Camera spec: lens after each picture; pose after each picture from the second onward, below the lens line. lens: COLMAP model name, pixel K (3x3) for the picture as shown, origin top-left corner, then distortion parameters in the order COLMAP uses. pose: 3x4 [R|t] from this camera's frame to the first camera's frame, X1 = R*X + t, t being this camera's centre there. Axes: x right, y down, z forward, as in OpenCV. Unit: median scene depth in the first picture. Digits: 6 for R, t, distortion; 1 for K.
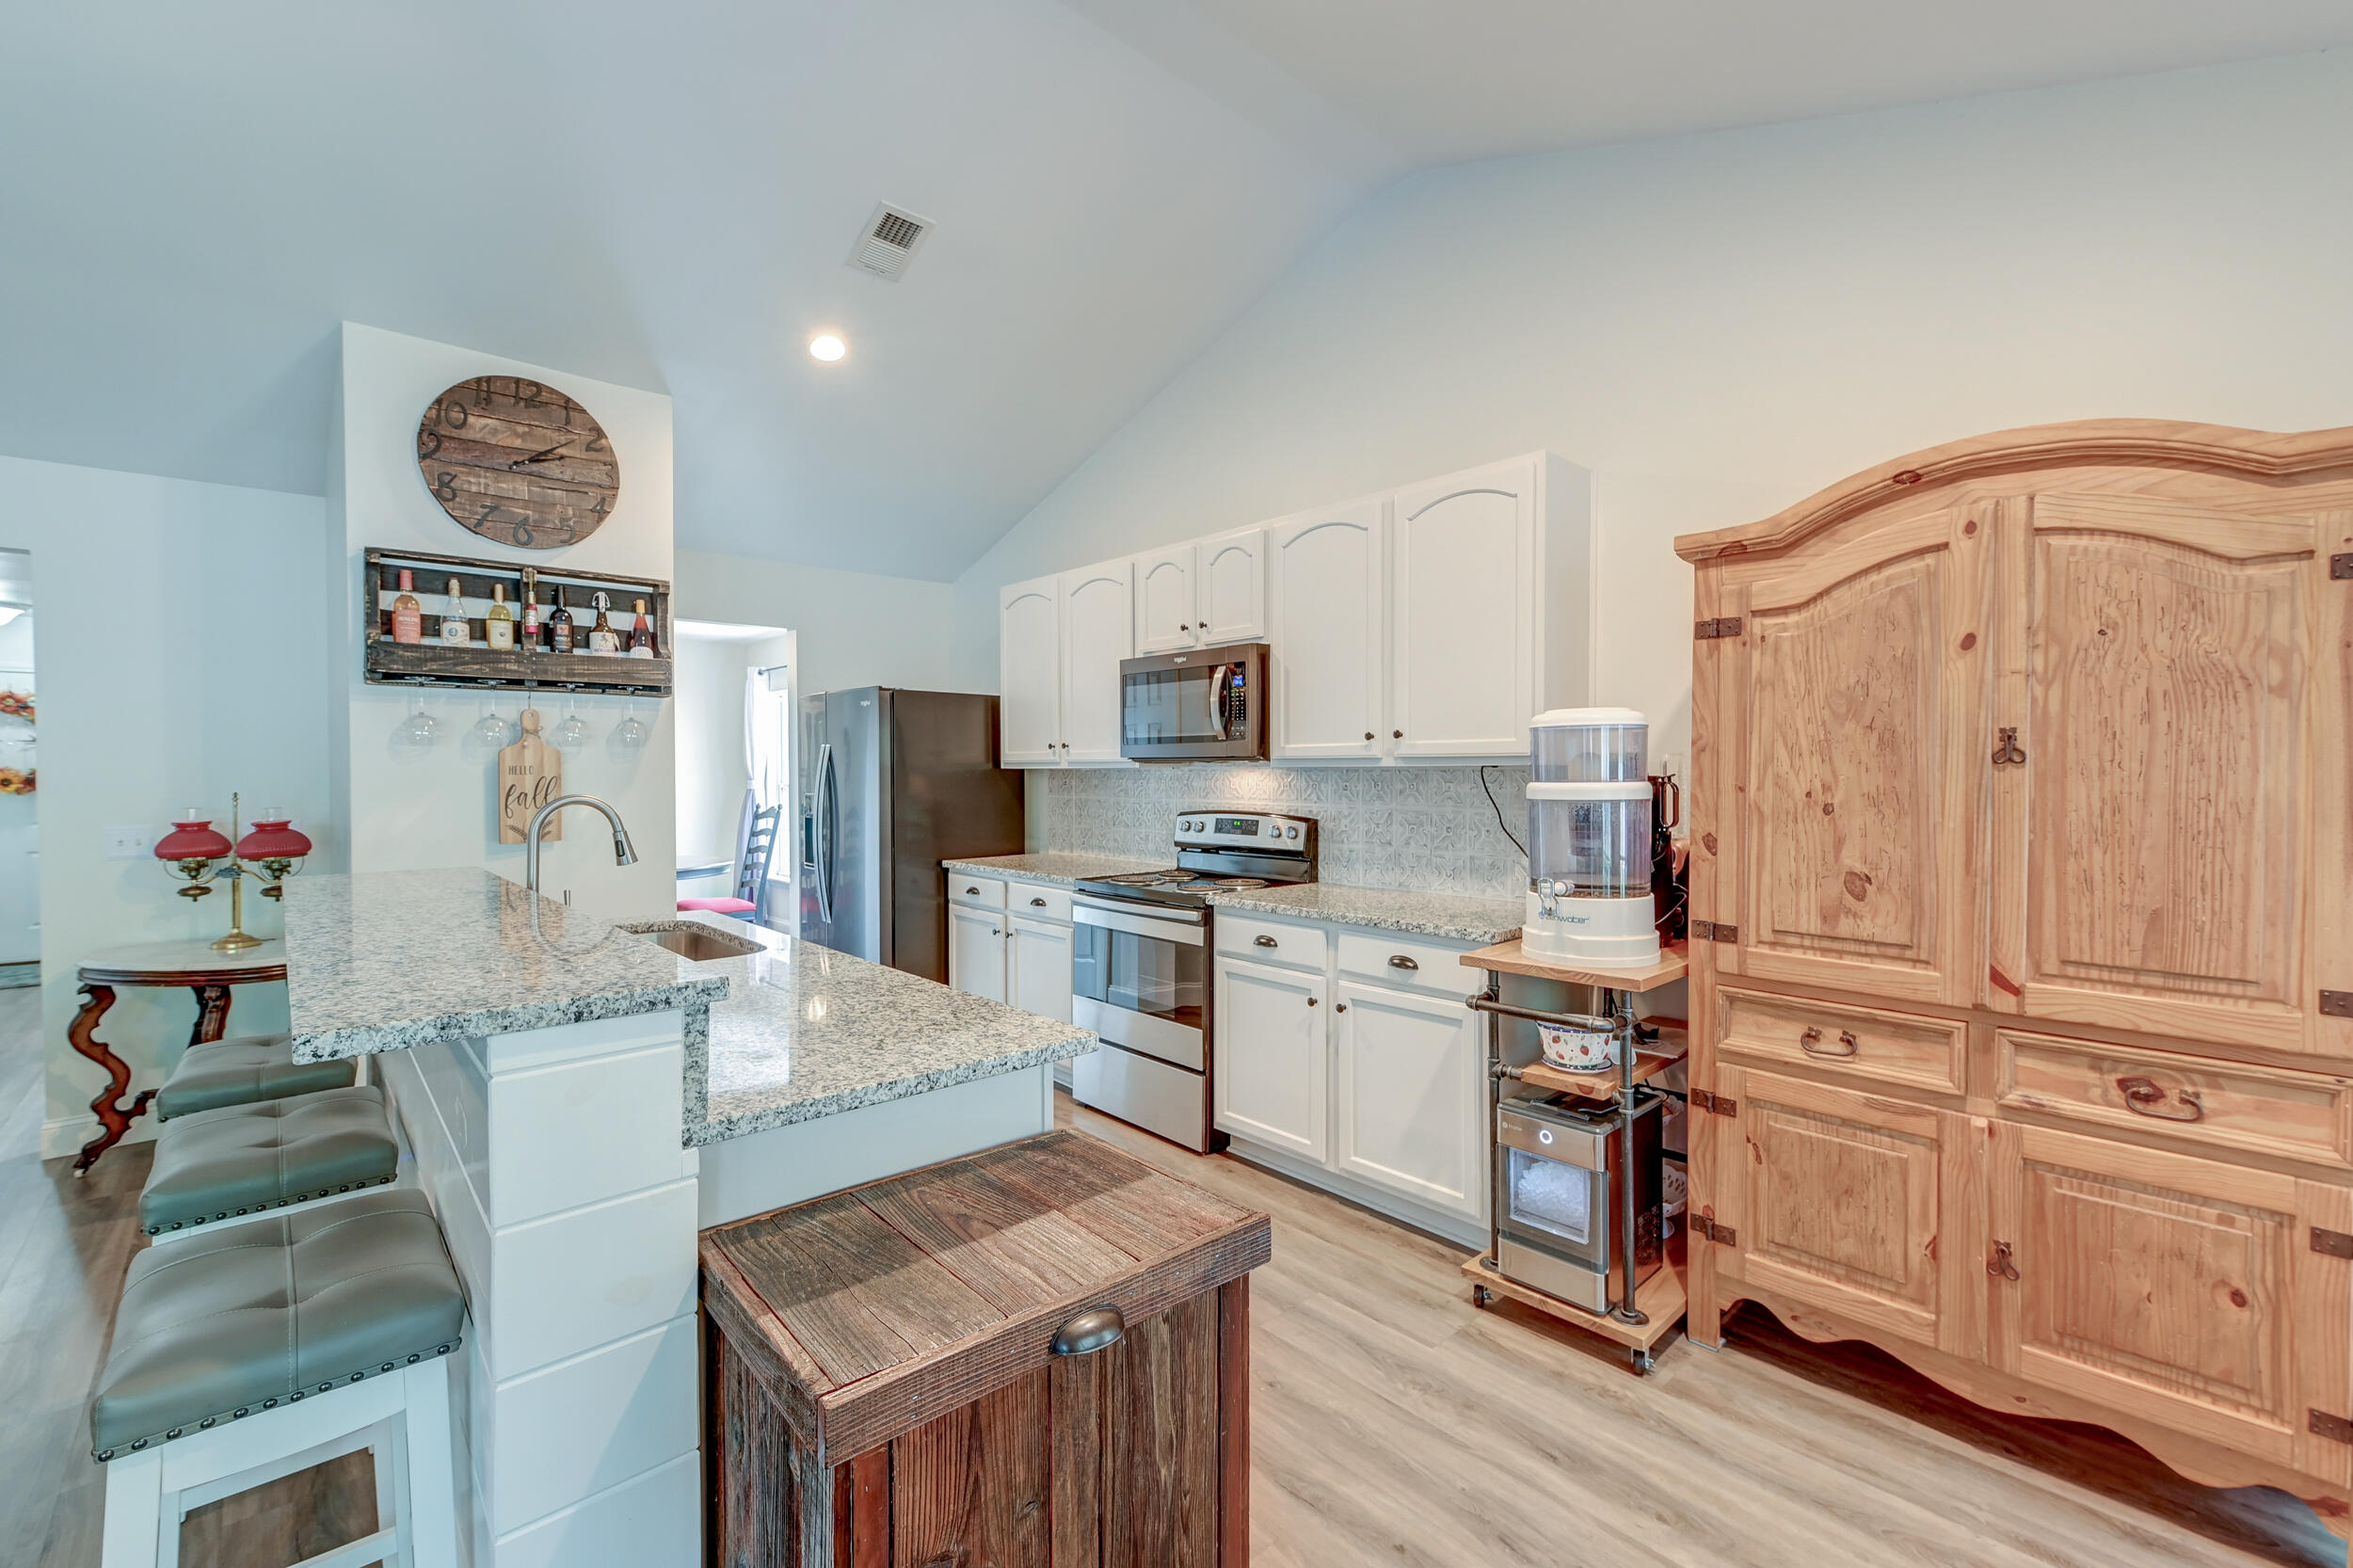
lens RADIAL K [[993.2, 0, 1172.8], [0, 993.2, 779.2], [0, 0, 1]] dist [0.000724, -0.004976]
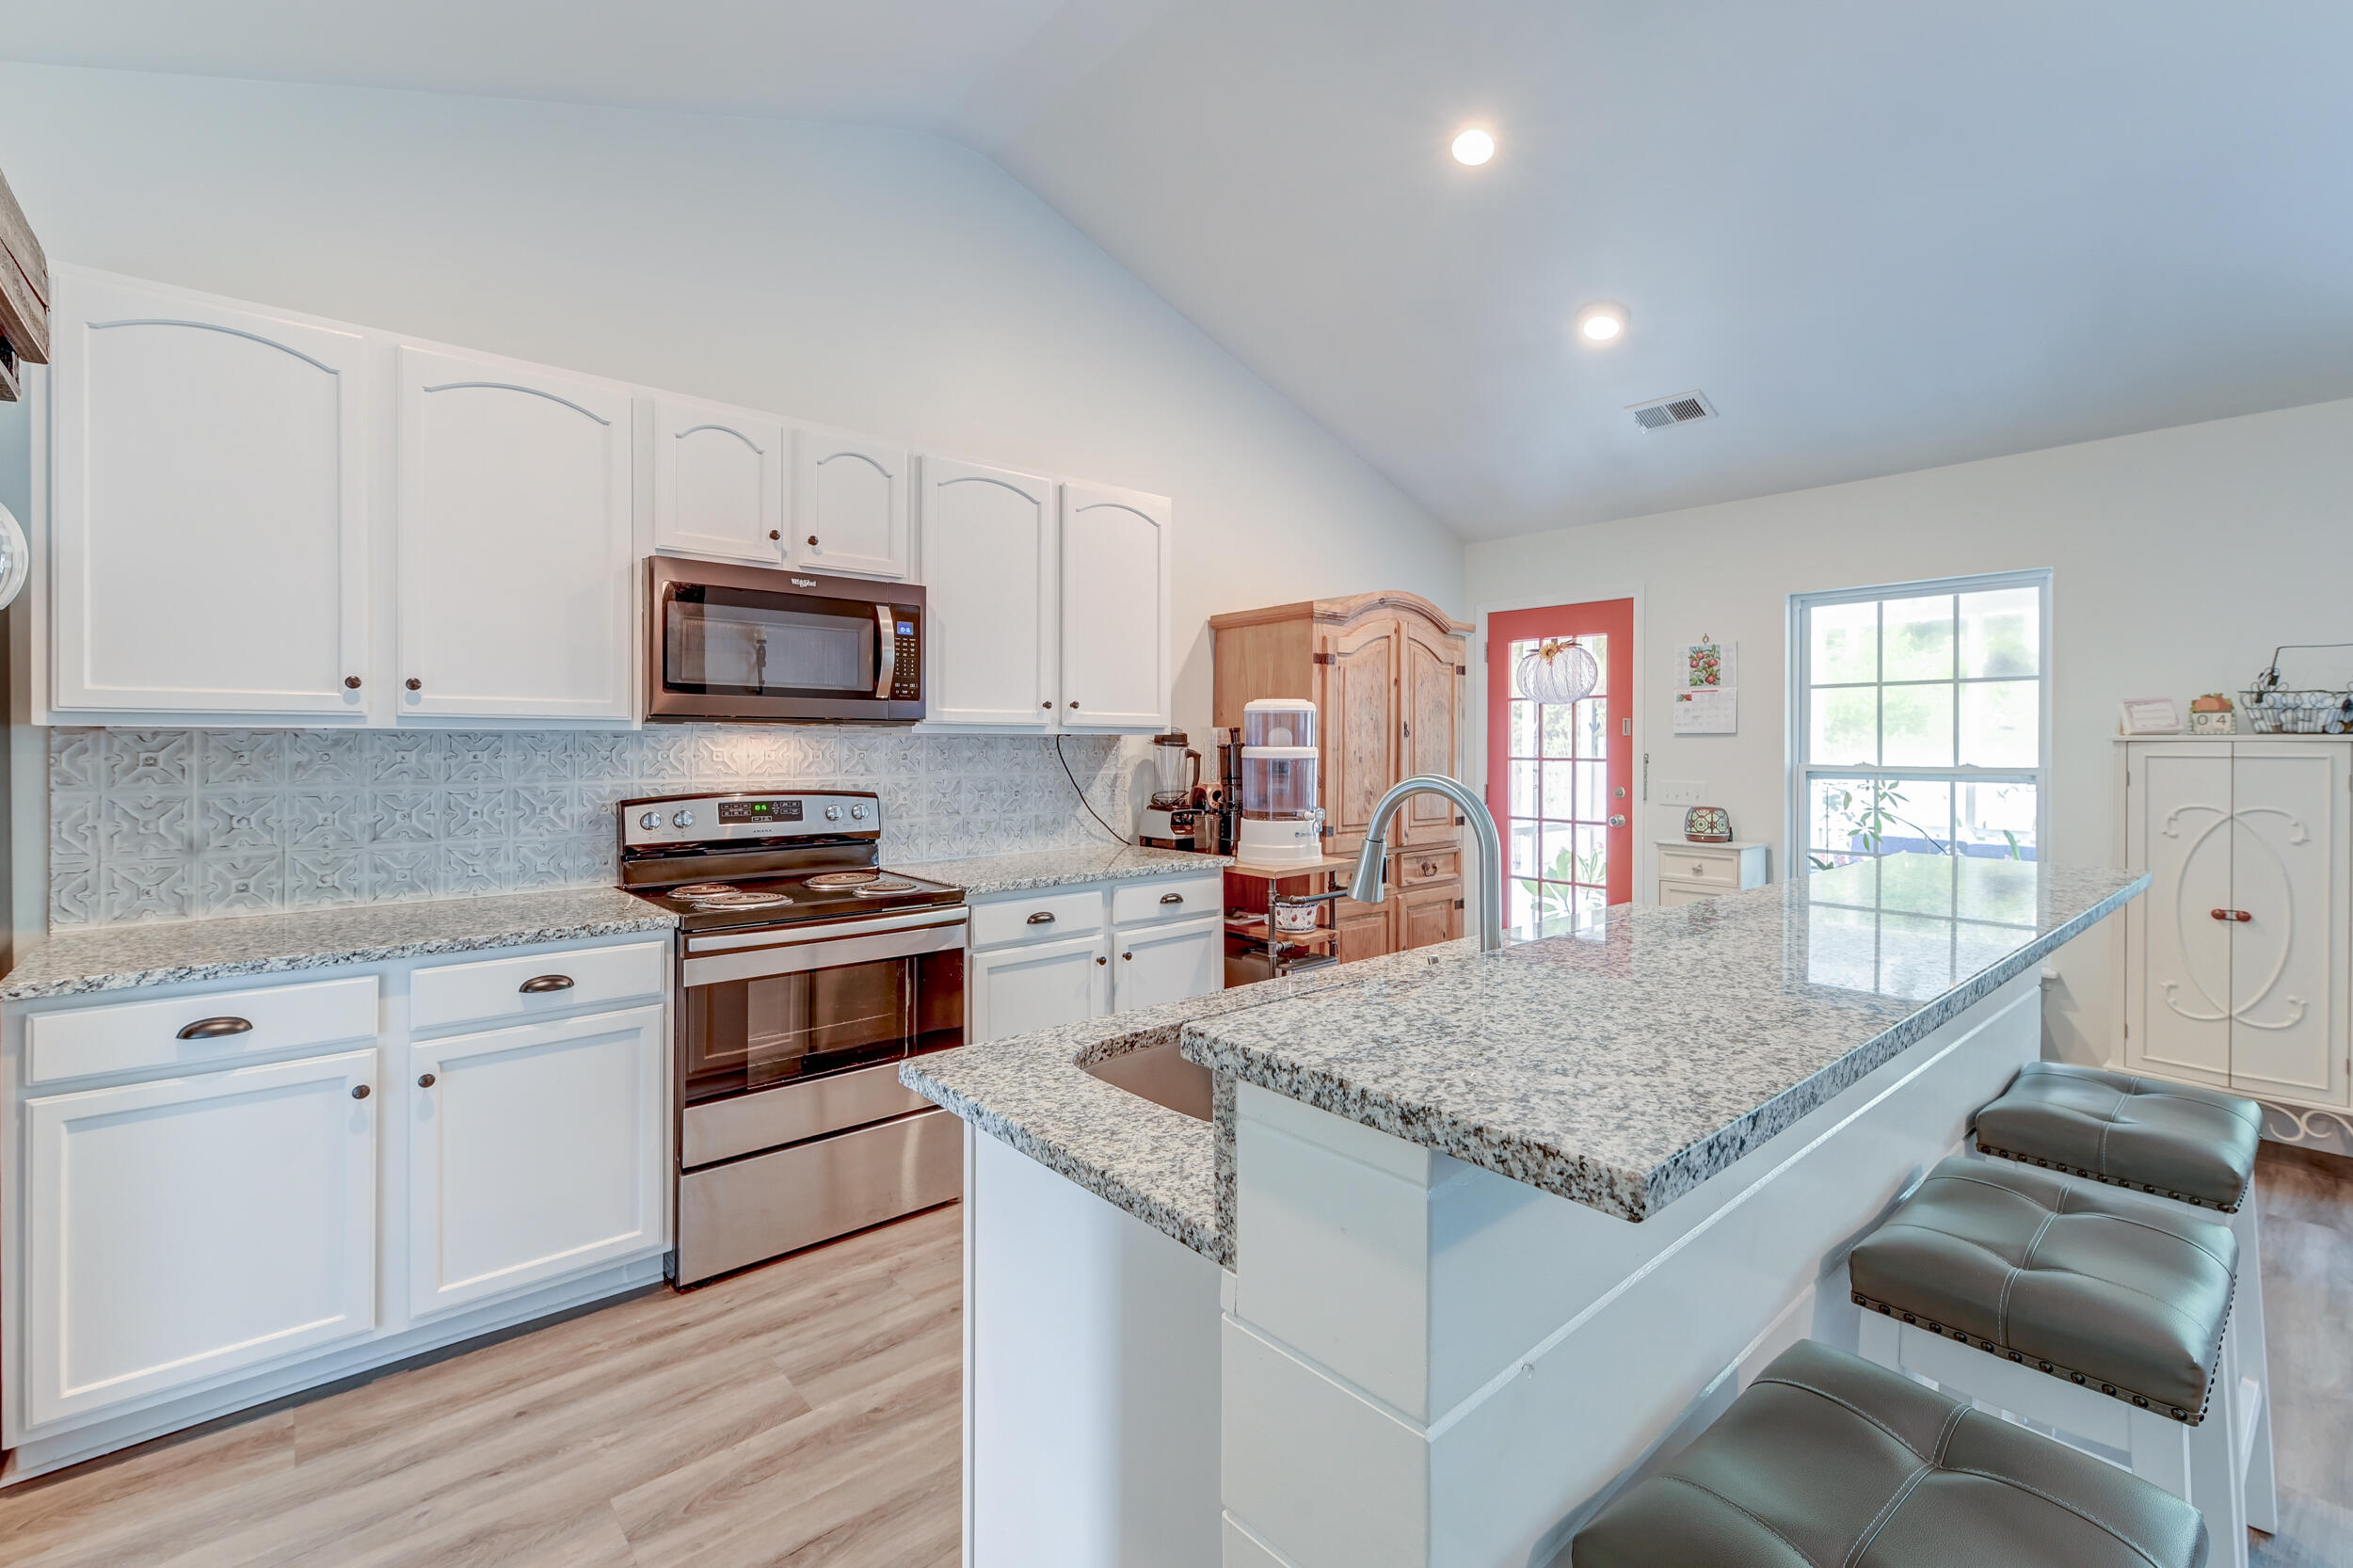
lens RADIAL K [[1012.3, 0, 1178.3], [0, 1012.3, 740.1], [0, 0, 1]] dist [0.003690, -0.000065]
pose [[0.020568, 0.002011, 0.999786, -0.842021], [0.004731, 0.999987, -0.002109, -0.003550], [-0.999777, 0.004773, 0.020558, 0.830165]]
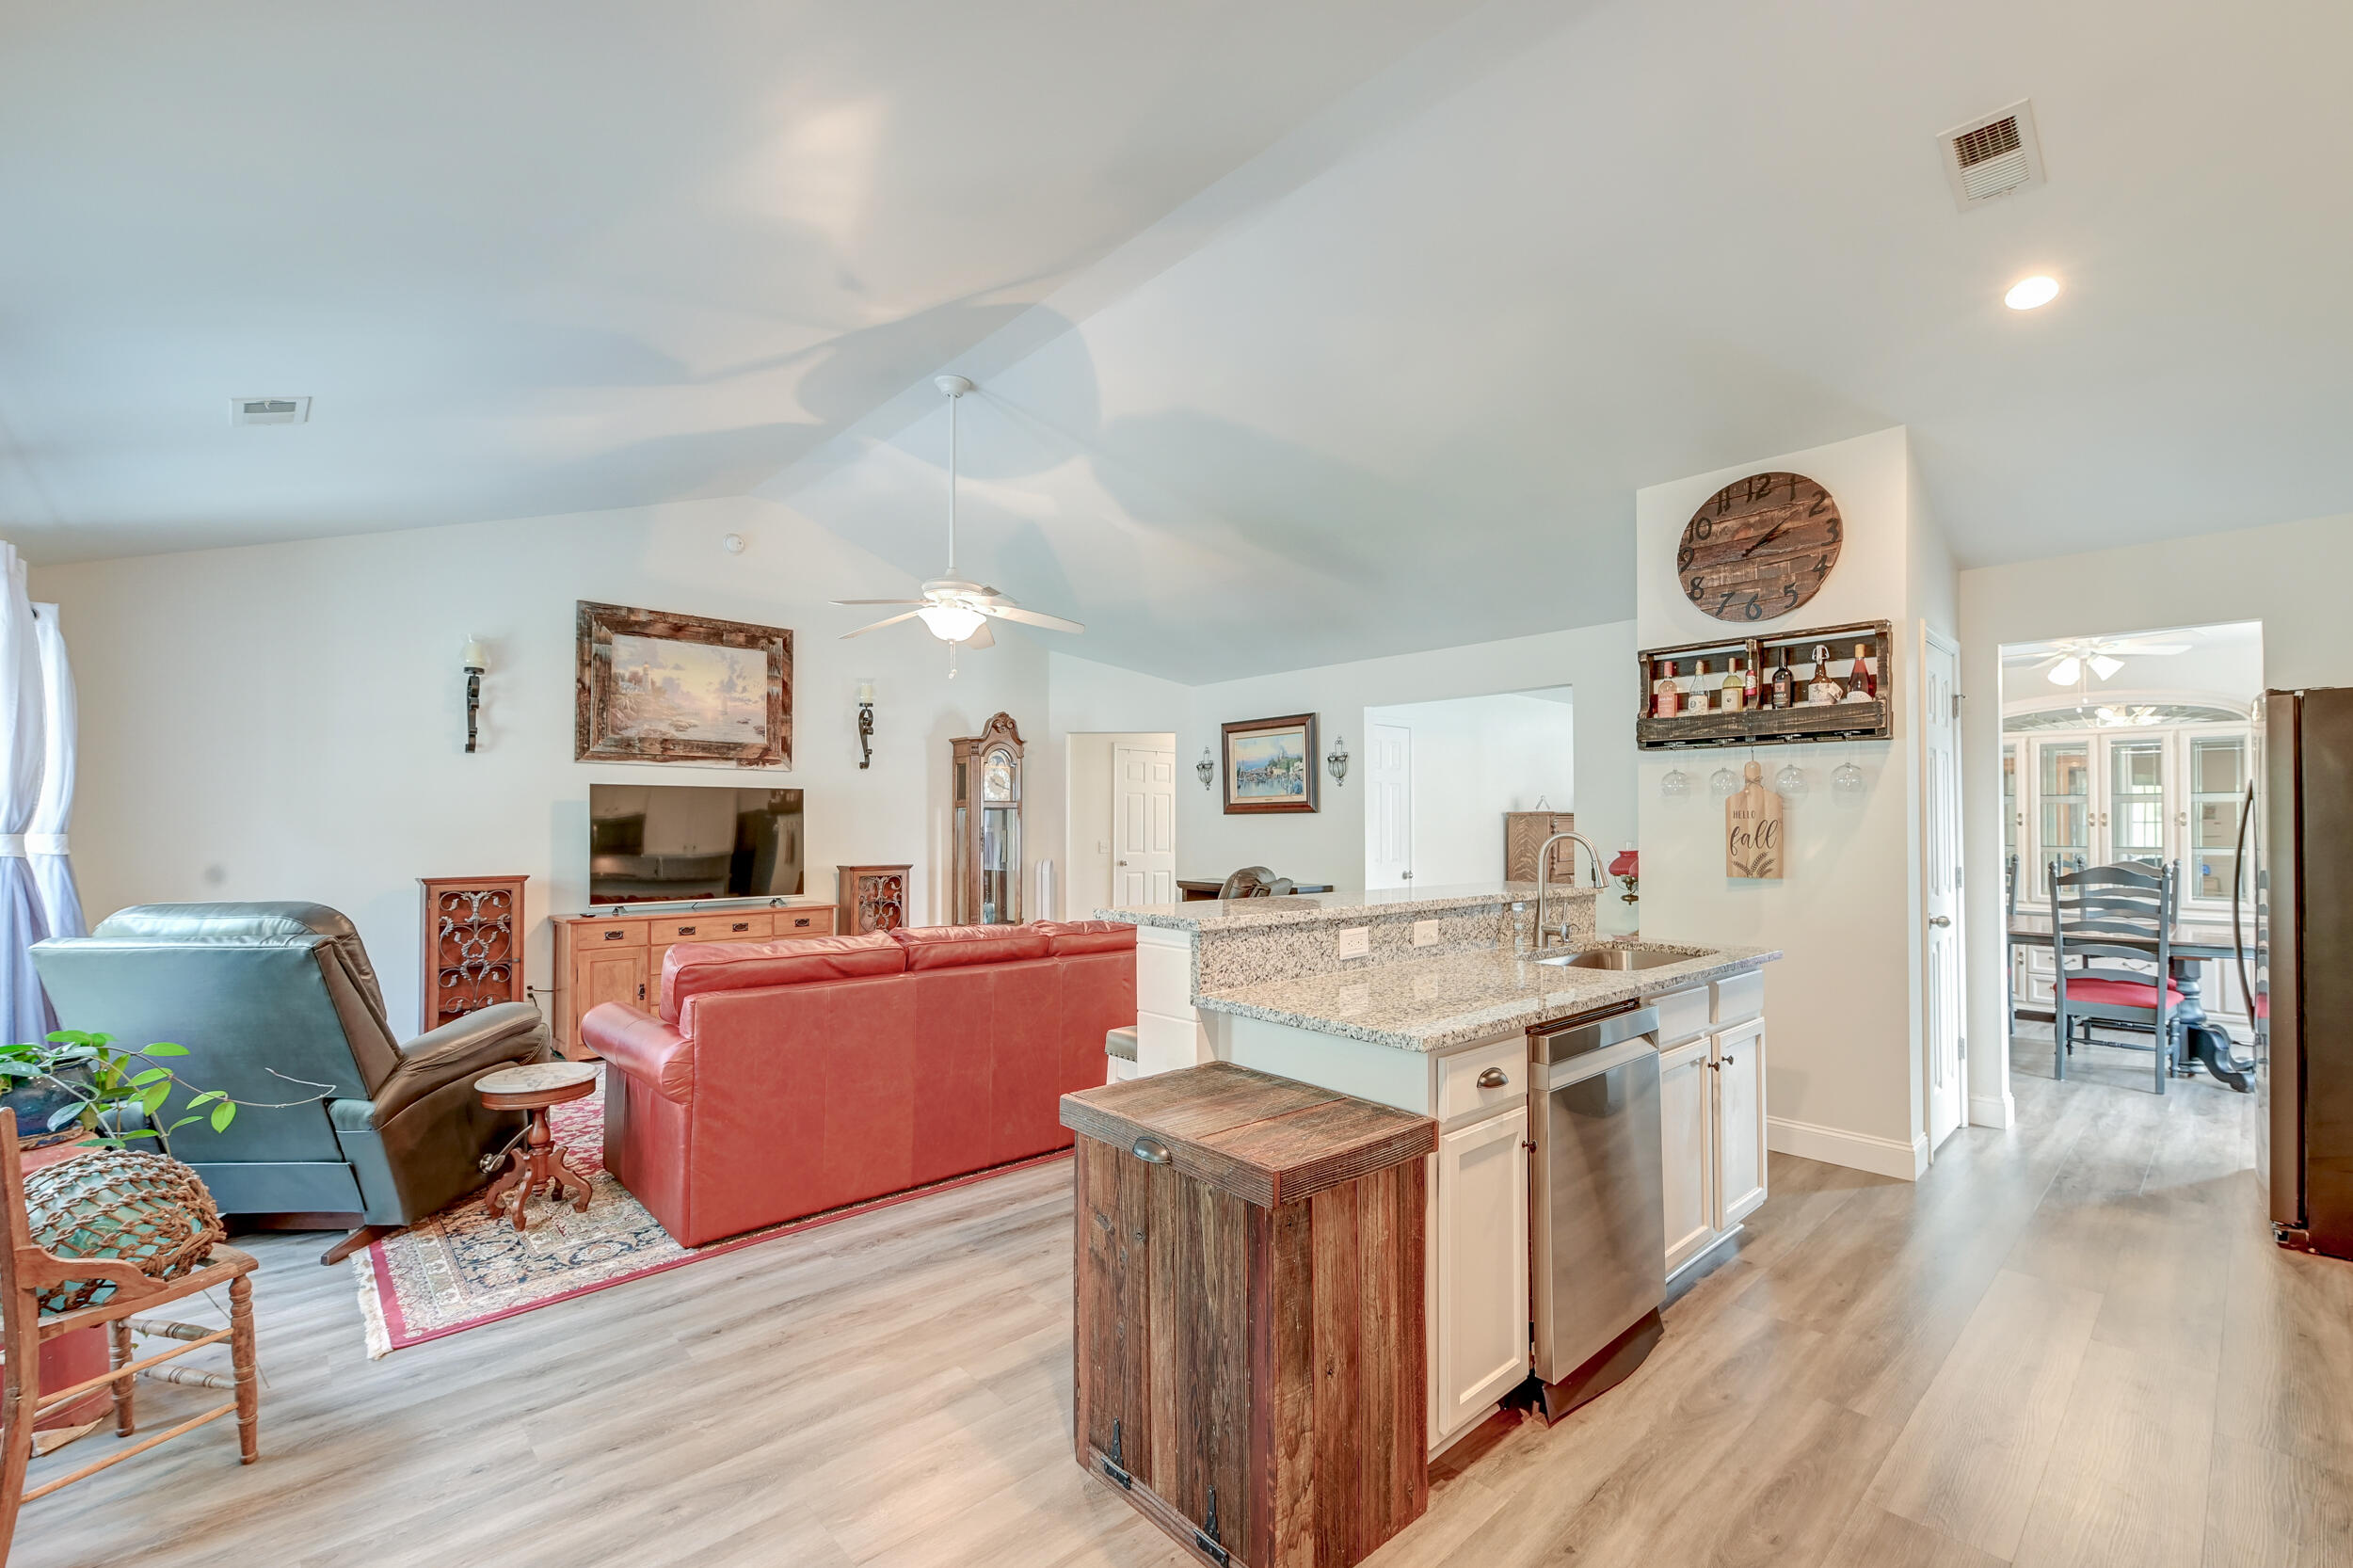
lens RADIAL K [[996.9, 0, 1186.6], [0, 996.9, 811.2], [0, 0, 1]] dist [0.003265, -0.000126]
pose [[0.015115, -0.009629, -0.999839, 0.522152], [-0.008042, 0.999920, -0.009752, 0.004014], [0.999853, 0.008188, 0.015036, 0.343851]]
